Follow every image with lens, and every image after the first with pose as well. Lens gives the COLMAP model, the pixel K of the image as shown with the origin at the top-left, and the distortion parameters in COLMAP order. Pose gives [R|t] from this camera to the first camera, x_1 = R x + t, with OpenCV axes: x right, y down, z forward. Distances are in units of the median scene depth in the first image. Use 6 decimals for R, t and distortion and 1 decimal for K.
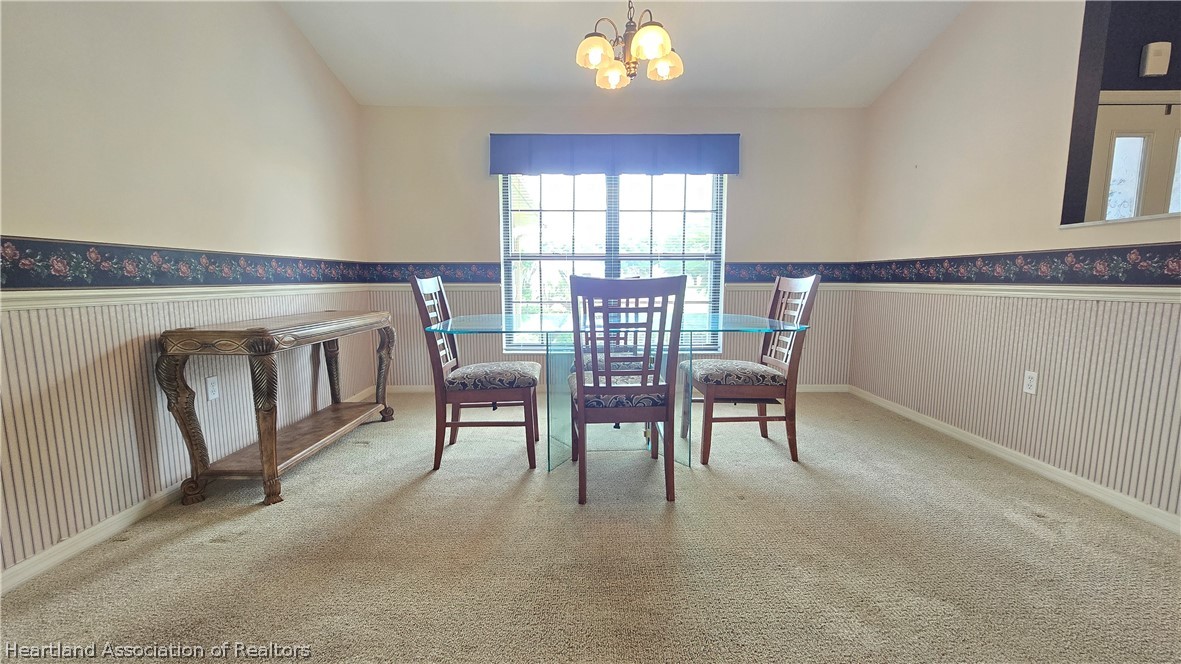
lens RADIAL K [[483.6, 0, 591.5], [0, 483.6, 337.1], [0, 0, 1]] dist [-0.003184, 0.000987]
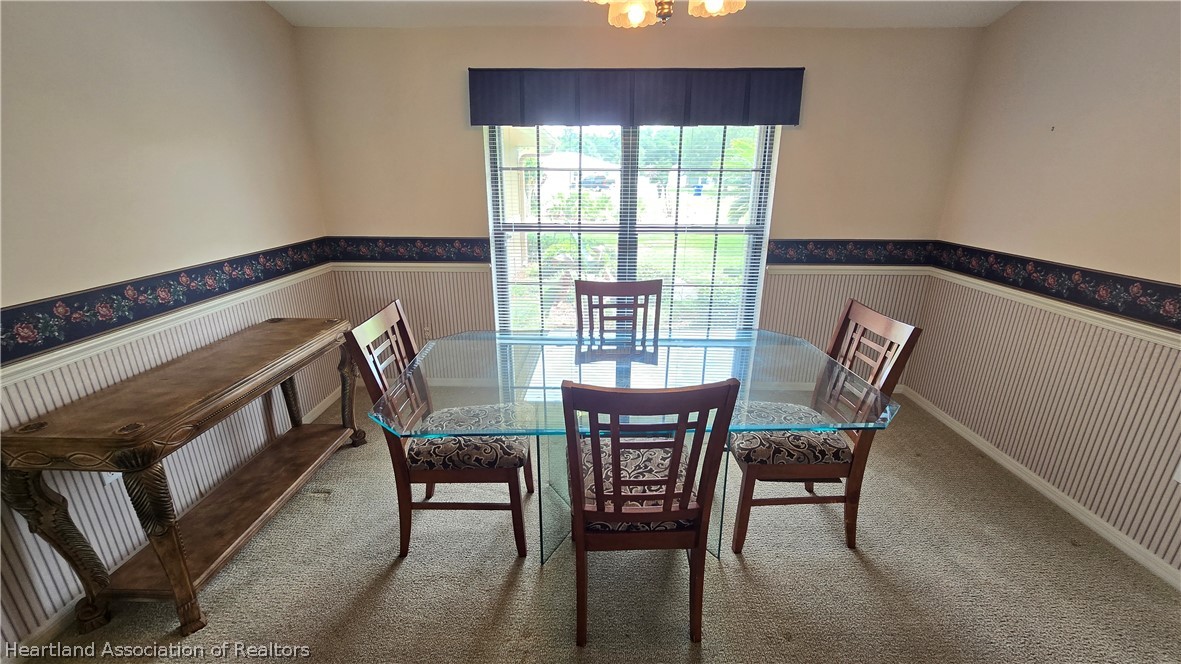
lens RADIAL K [[483.6, 0, 591.5], [0, 483.6, 332.4], [0, 0, 1]] dist [-0.003184, 0.000987]
pose [[0.999572, 0.012774, -0.026332, 0.008793], [-0.007436, 0.981037, 0.193675, -0.218564], [0.028306, -0.193397, 0.980712, 0.248180]]
